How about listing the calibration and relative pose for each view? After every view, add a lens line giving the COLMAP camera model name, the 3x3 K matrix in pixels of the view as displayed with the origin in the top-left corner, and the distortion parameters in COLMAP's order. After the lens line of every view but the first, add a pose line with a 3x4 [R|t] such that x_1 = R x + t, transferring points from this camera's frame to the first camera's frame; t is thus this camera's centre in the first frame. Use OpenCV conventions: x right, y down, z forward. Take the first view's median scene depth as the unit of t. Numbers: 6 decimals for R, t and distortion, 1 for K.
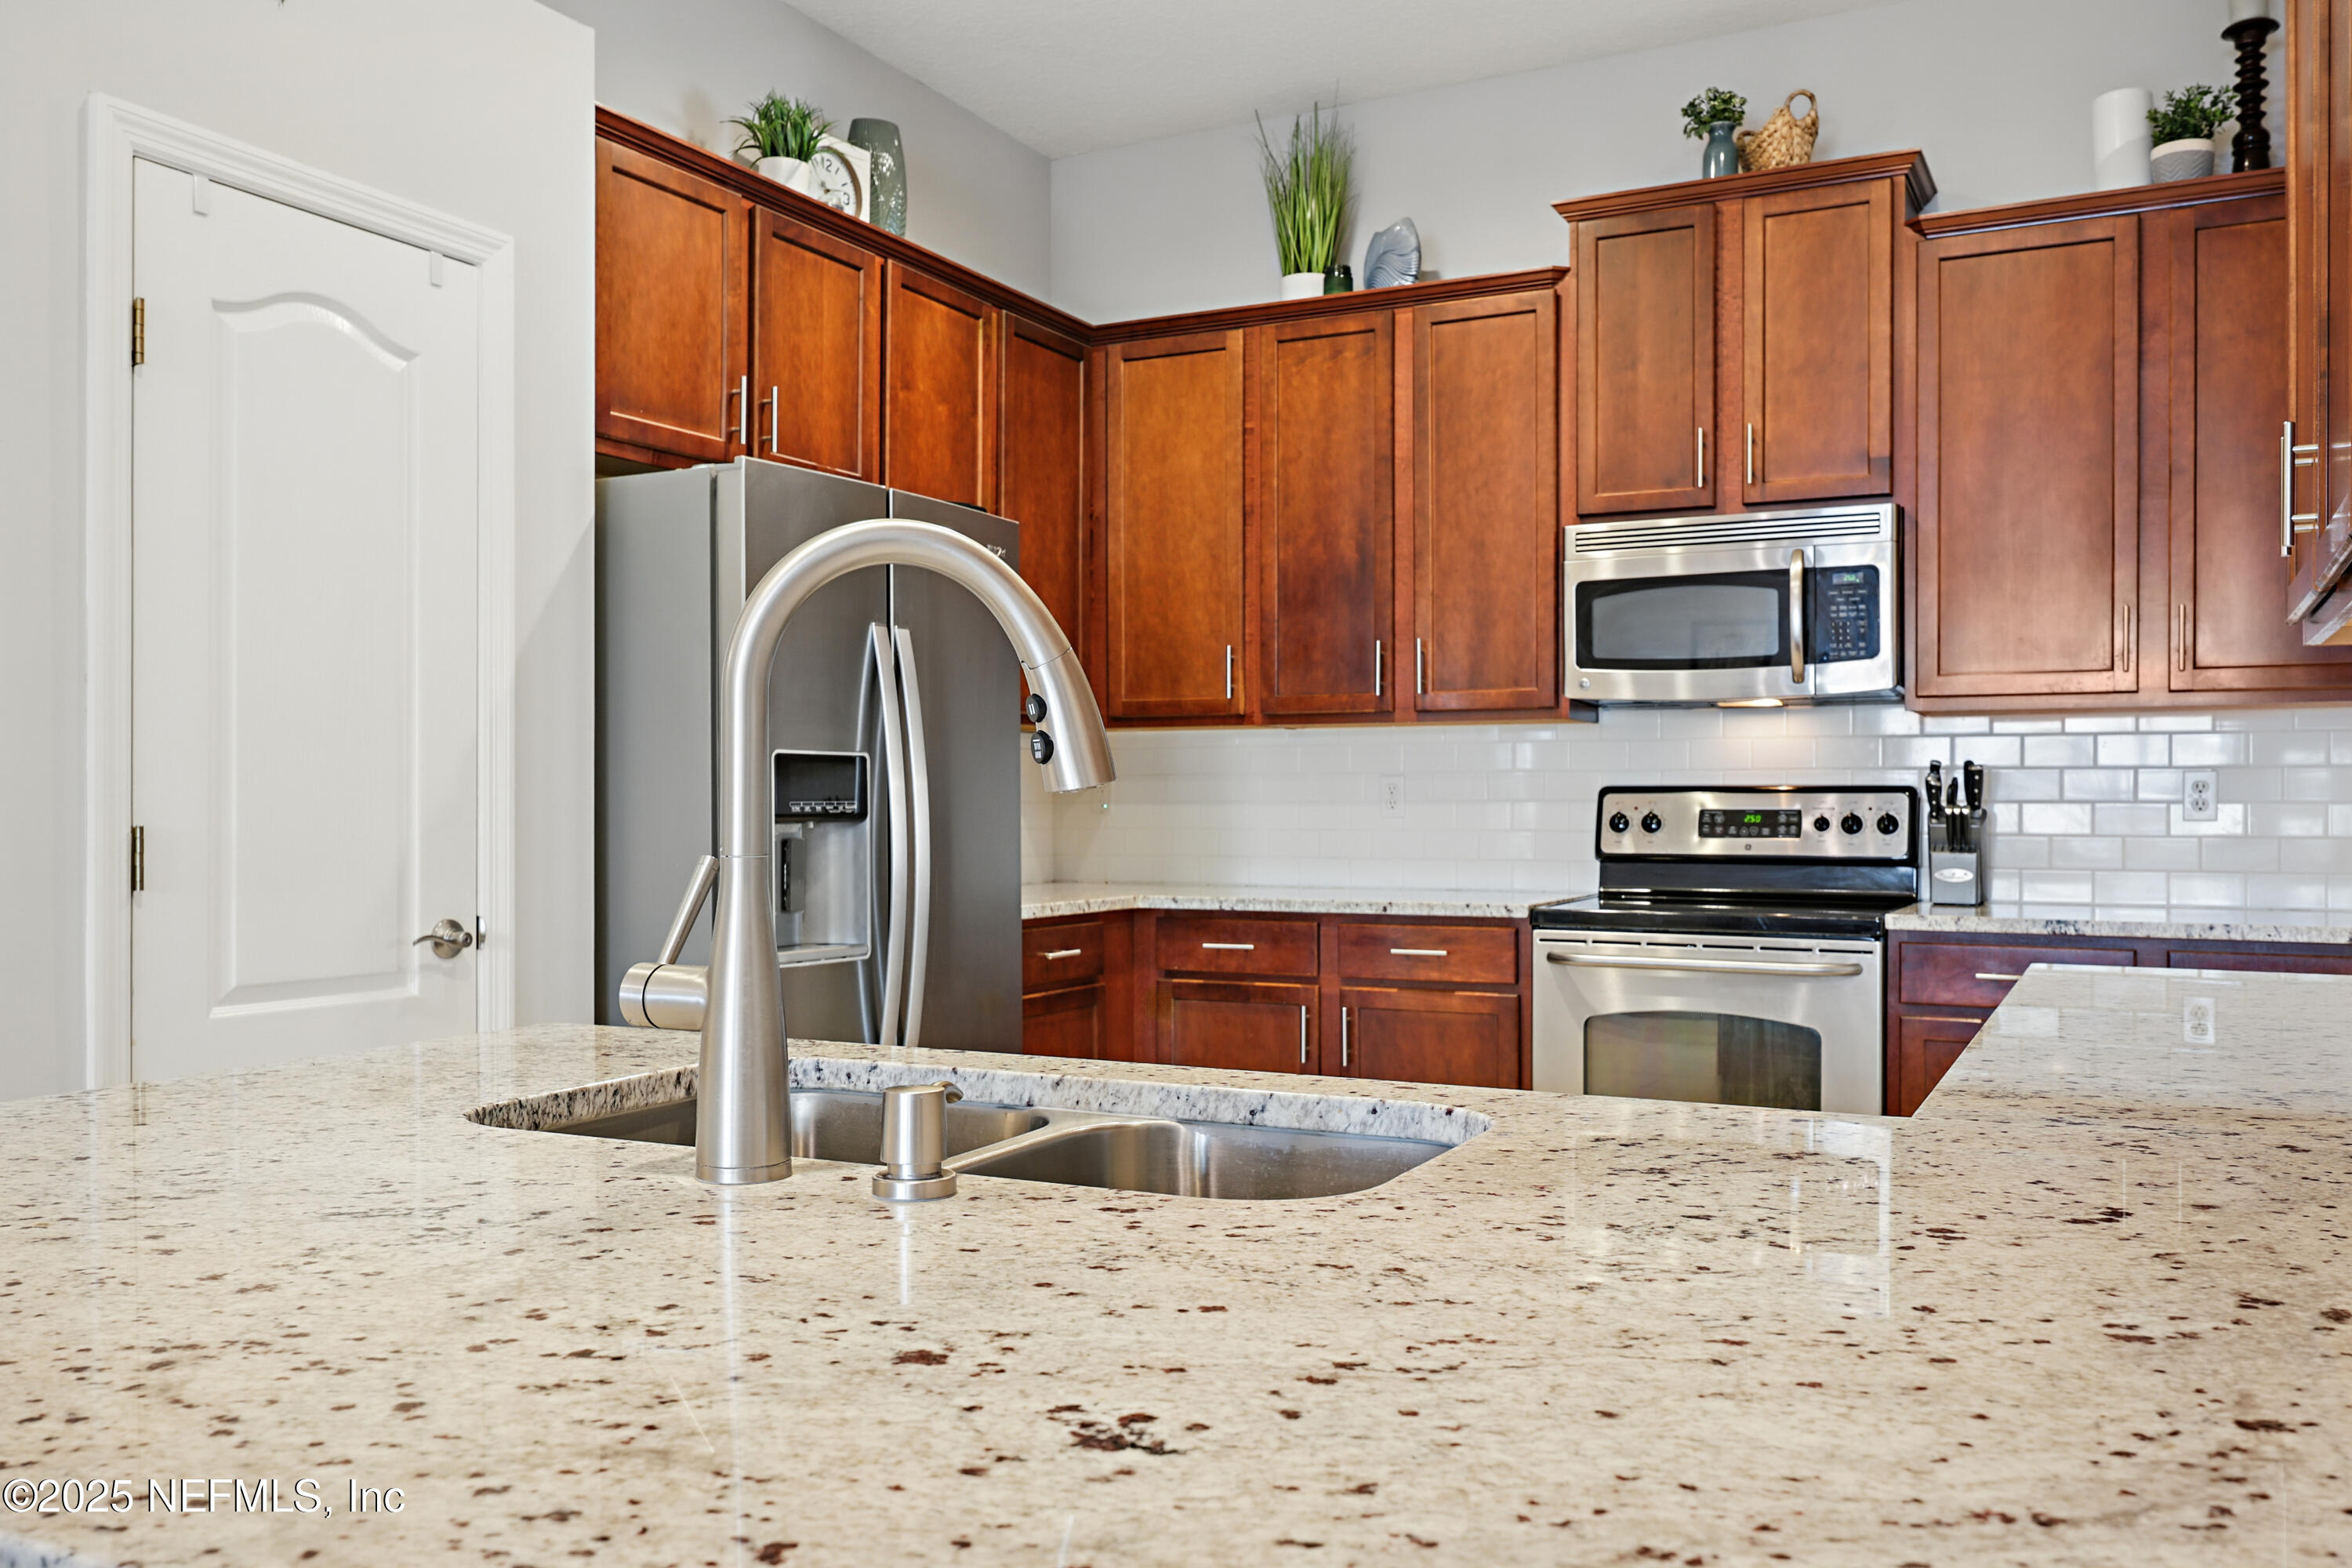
lens RADIAL K [[1906.9, 0, 1185.0], [0, 1906.9, 797.2], [0, 0, 1]] dist [0.012274, -0.004495]
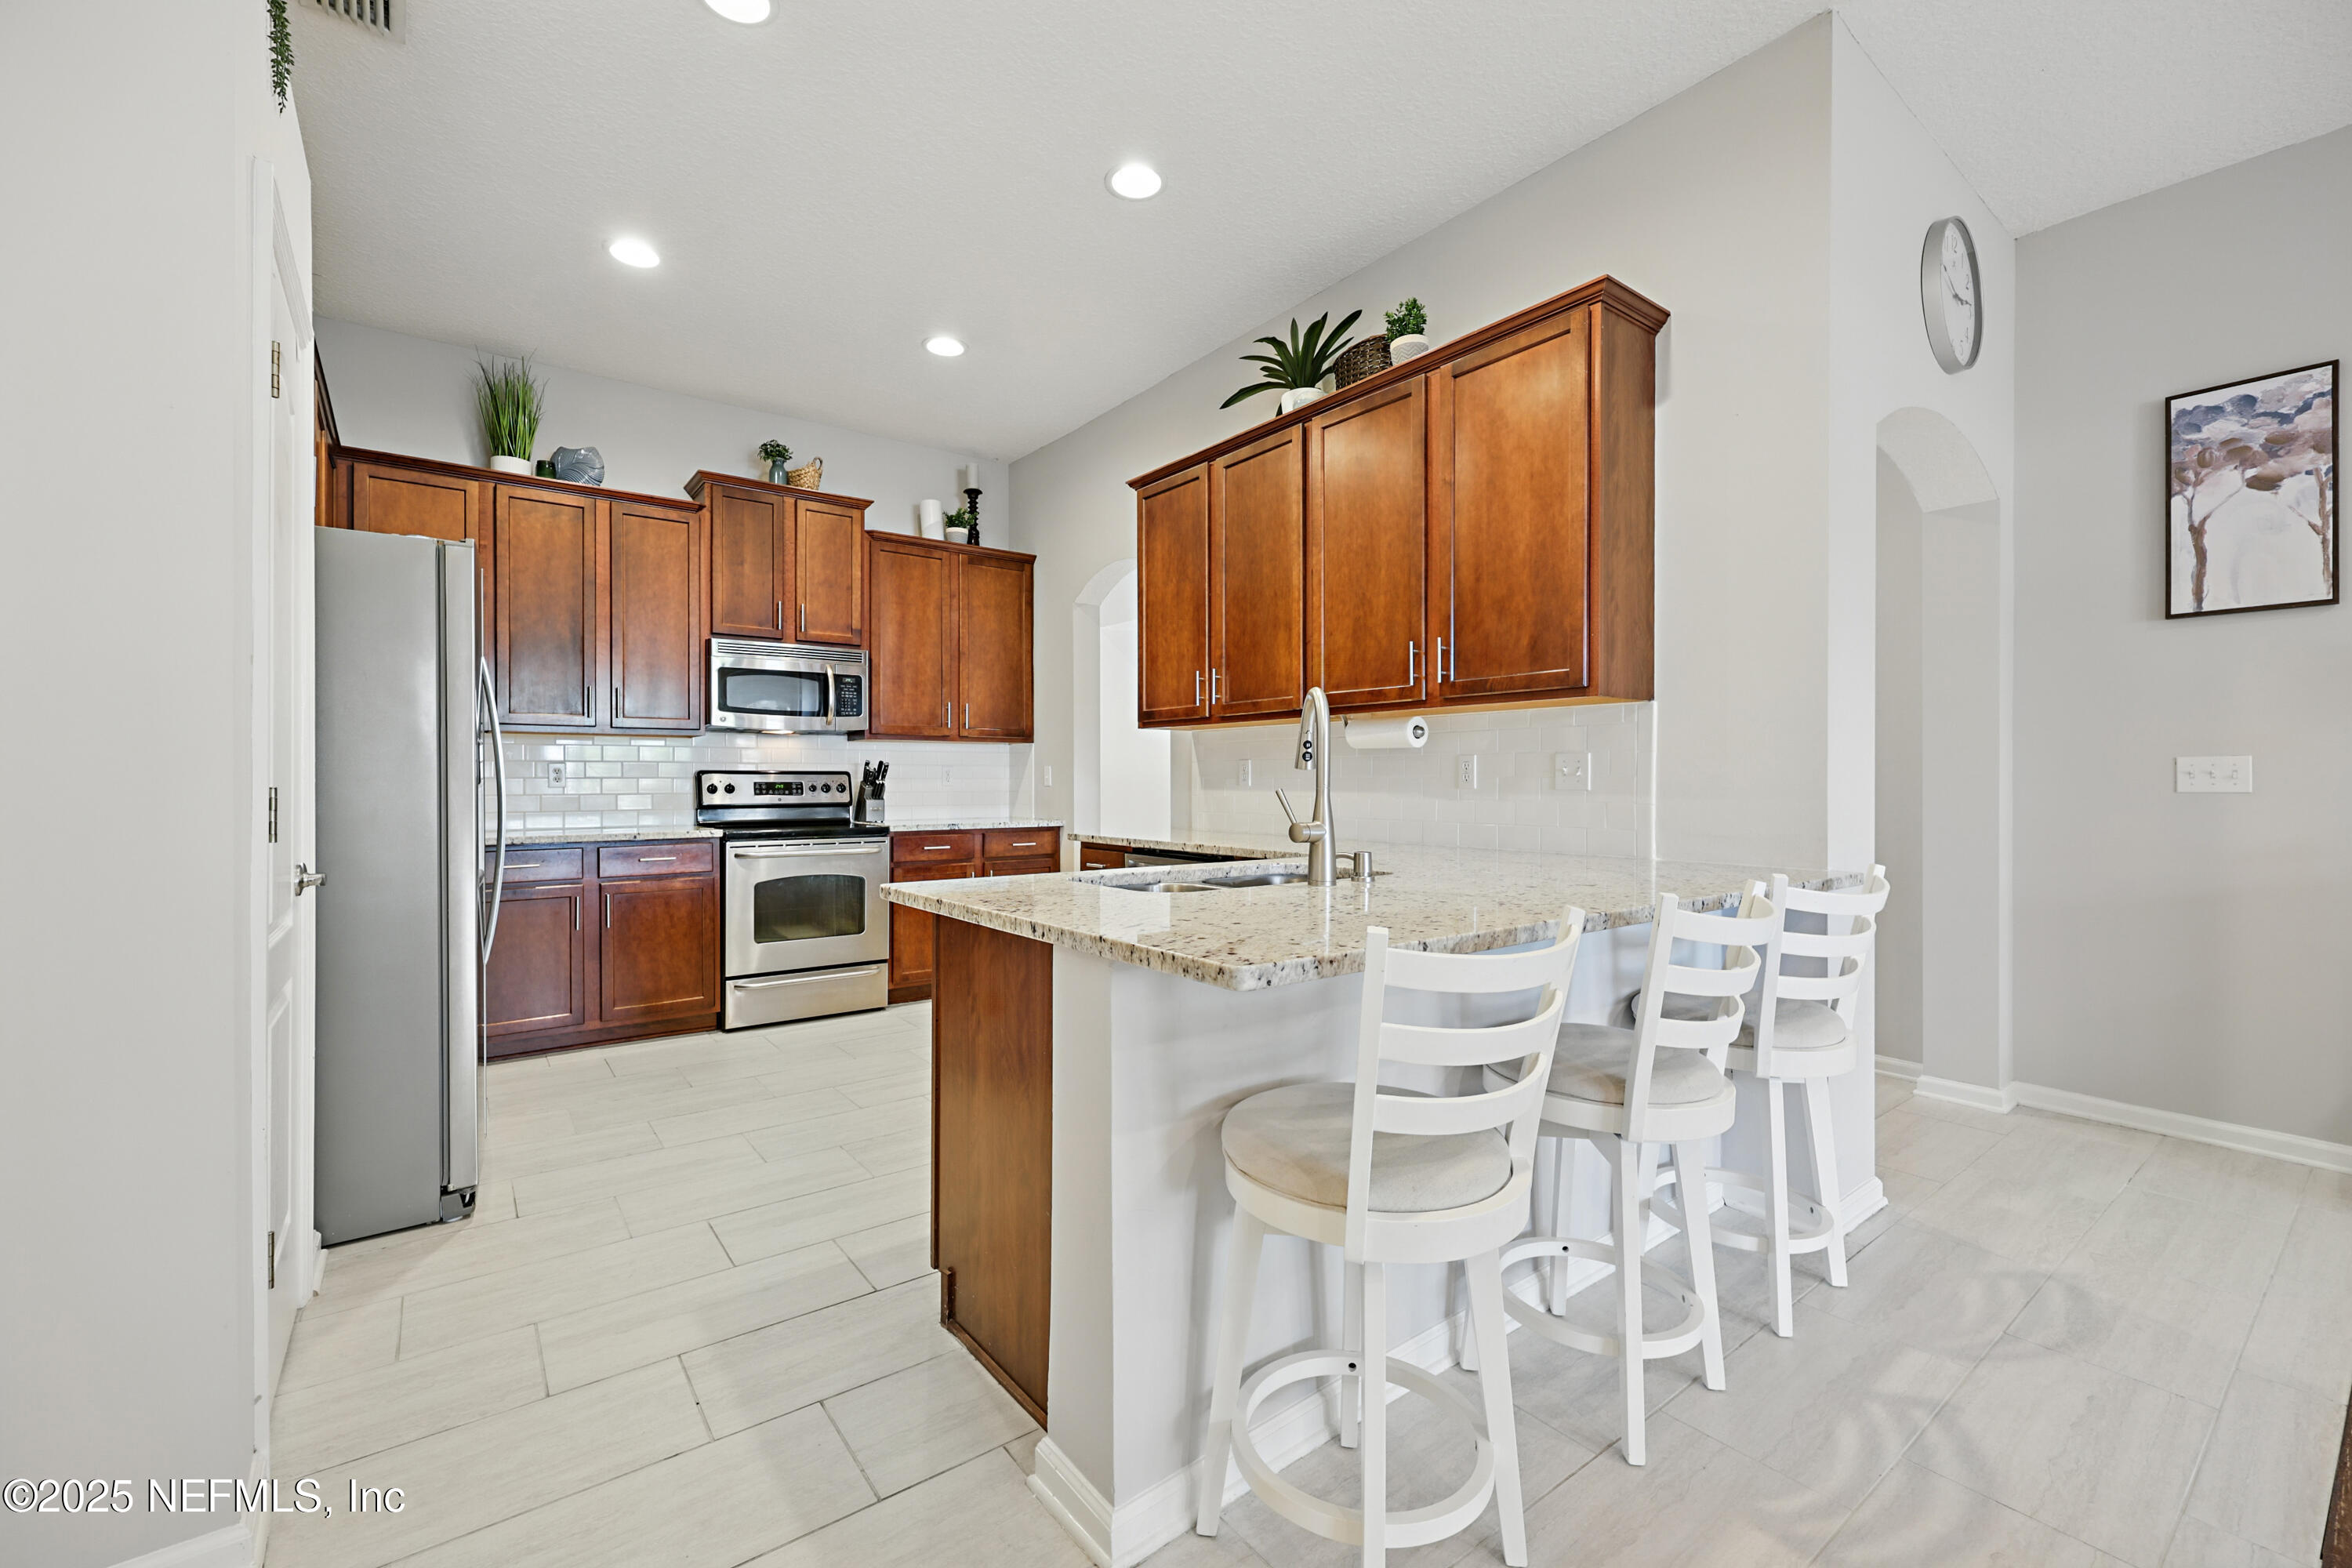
lens RADIAL K [[963.1, 0, 1171.0], [0, 963.1, 784.4], [0, 0, 1]] dist [0.001653, 0.000173]
pose [[0.426719, -0.002507, 0.904381, -0.497387], [-0.000077, 0.999996, 0.002808, 0.006141], [-0.904384, -0.001268, 0.426717, 0.148682]]
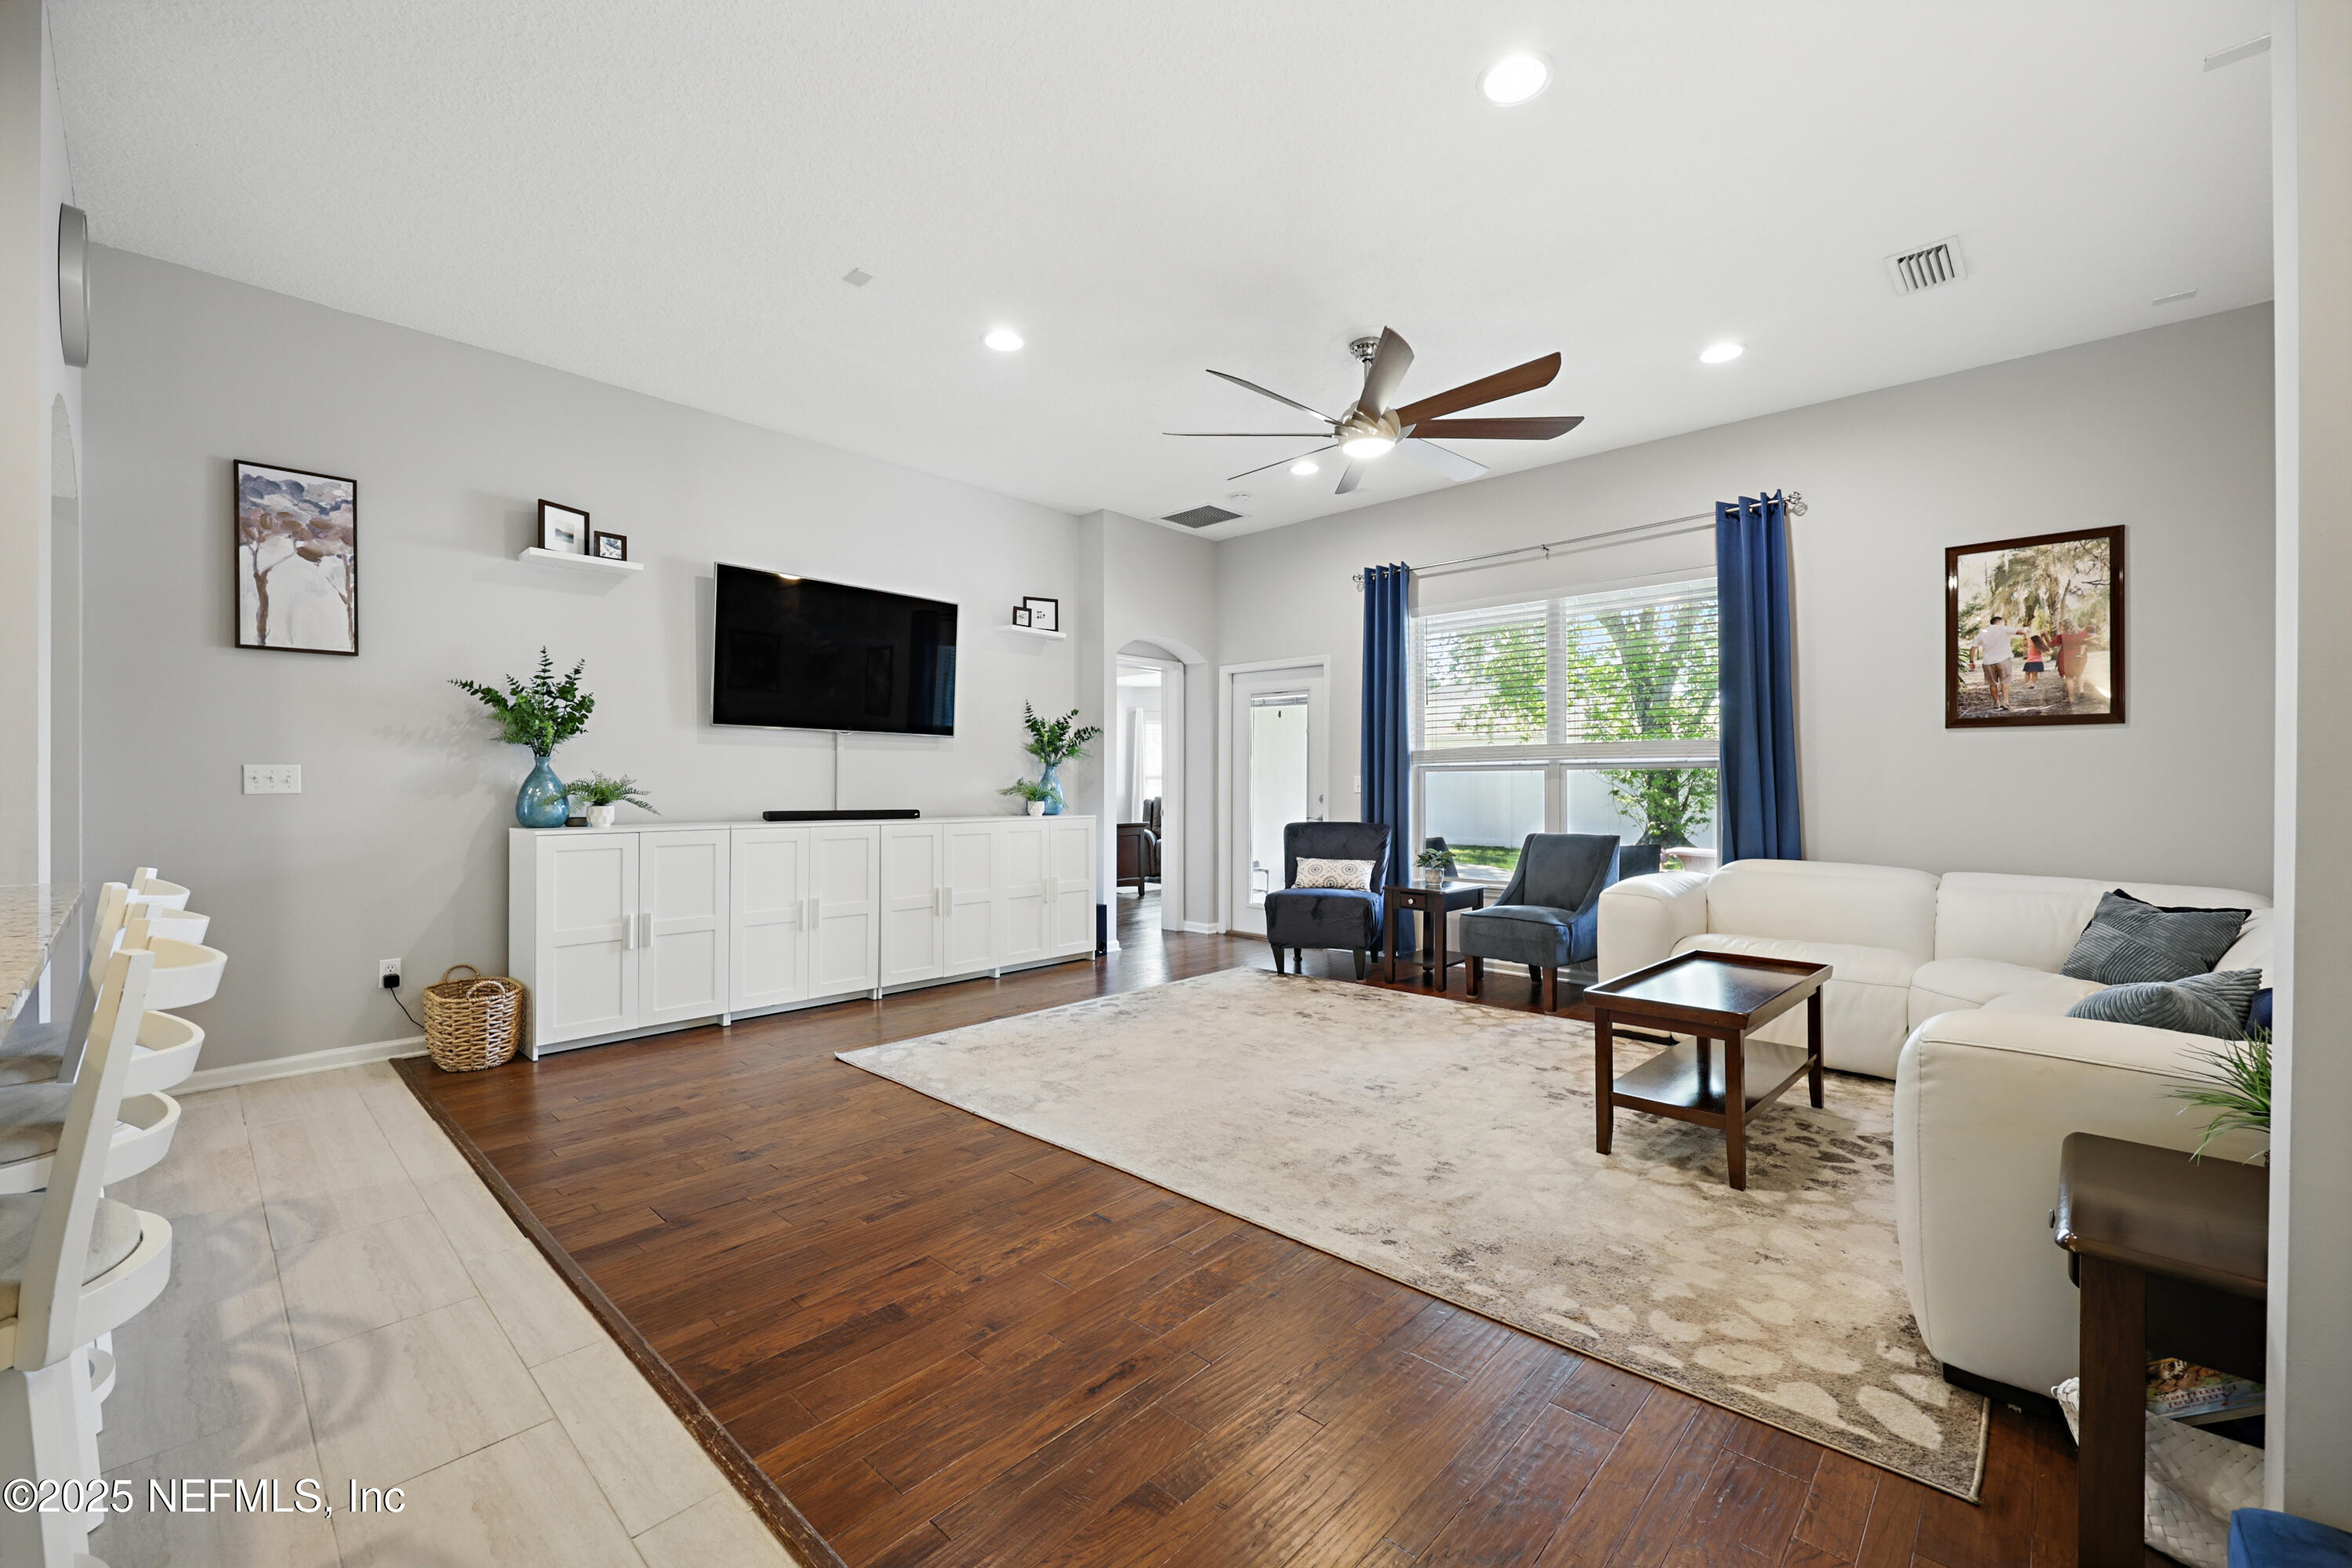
lens RADIAL K [[948.2, 0, 1174.8], [0, 948.2, 781.4], [0, 0, 1]] dist [0.007433, -0.001717]
pose [[-0.963467, 0.001221, 0.267826, -0.546605], [0.001400, 0.999999, 0.000479, 0.003646], [-0.267825, 0.000837, -0.963467, 0.359975]]
